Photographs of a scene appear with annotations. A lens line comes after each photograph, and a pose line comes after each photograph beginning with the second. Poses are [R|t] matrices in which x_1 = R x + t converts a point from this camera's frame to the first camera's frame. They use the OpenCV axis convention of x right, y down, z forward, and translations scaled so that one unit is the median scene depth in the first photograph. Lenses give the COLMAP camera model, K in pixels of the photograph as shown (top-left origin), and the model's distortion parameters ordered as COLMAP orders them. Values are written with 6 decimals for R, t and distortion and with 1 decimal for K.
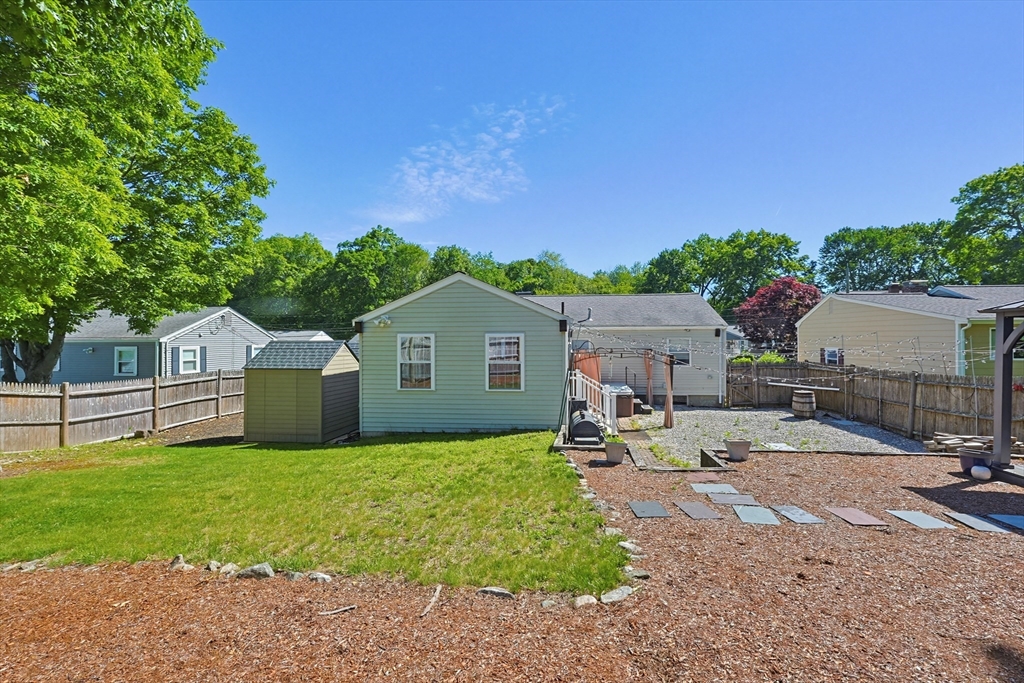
lens RADIAL K [[442.8, 0, 521.0], [0, 442.8, 340.5], [0, 0, 1]] dist [0.002266, 0.001335]
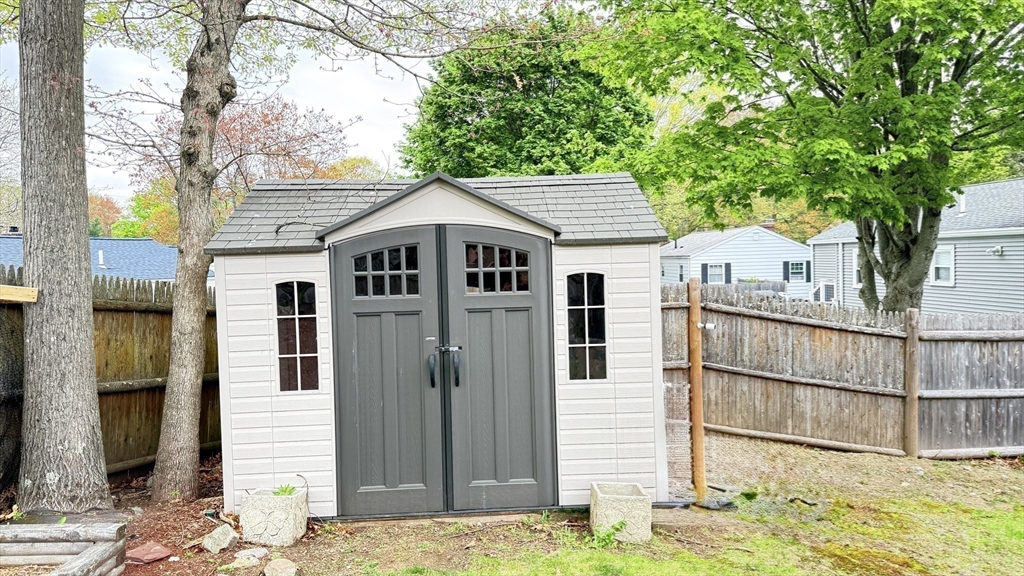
lens RADIAL K [[697.3, 0, 519.8], [0, 697.3, 286.9], [0, 0, 1]] dist [0.041660, -0.013180]
pose [[0.168368, 0.035283, -0.985093, -0.304624], [0.021634, 0.998986, 0.039478, 0.027785], [0.985487, -0.027959, 0.167434, 0.386119]]
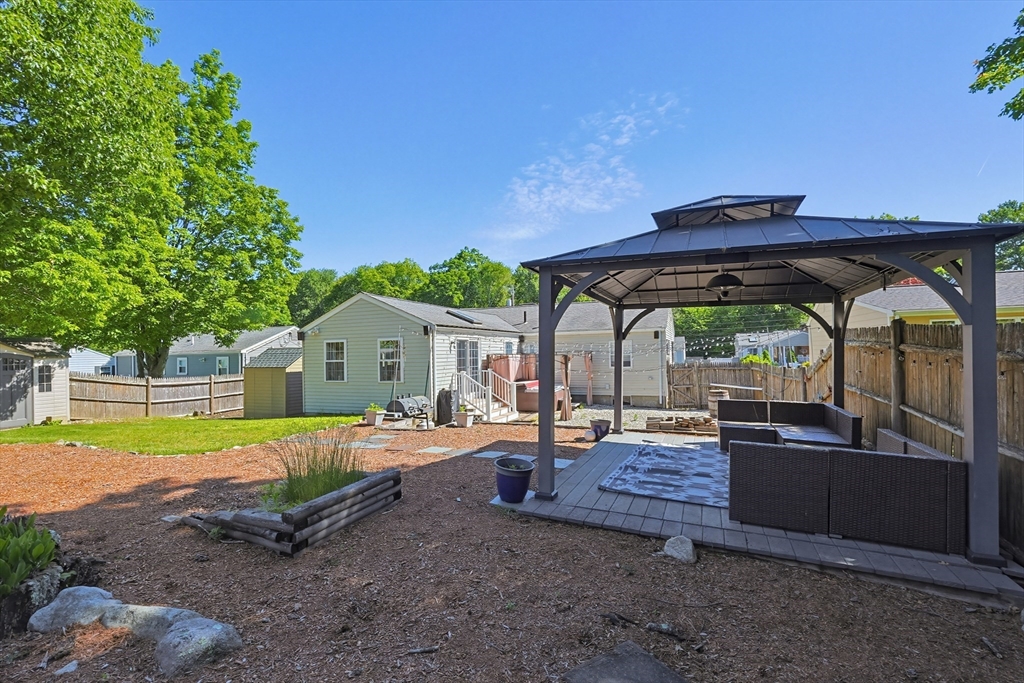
lens RADIAL K [[442.8, 0, 505.0], [0, 442.8, 343.6], [0, 0, 1]] dist [0.002266, 0.001335]
pose [[0.959255, -0.020970, -0.281764, 0.482066], [0.015305, 0.999634, -0.022292, 0.025185], [0.282129, 0.017071, 0.959225, -0.109731]]
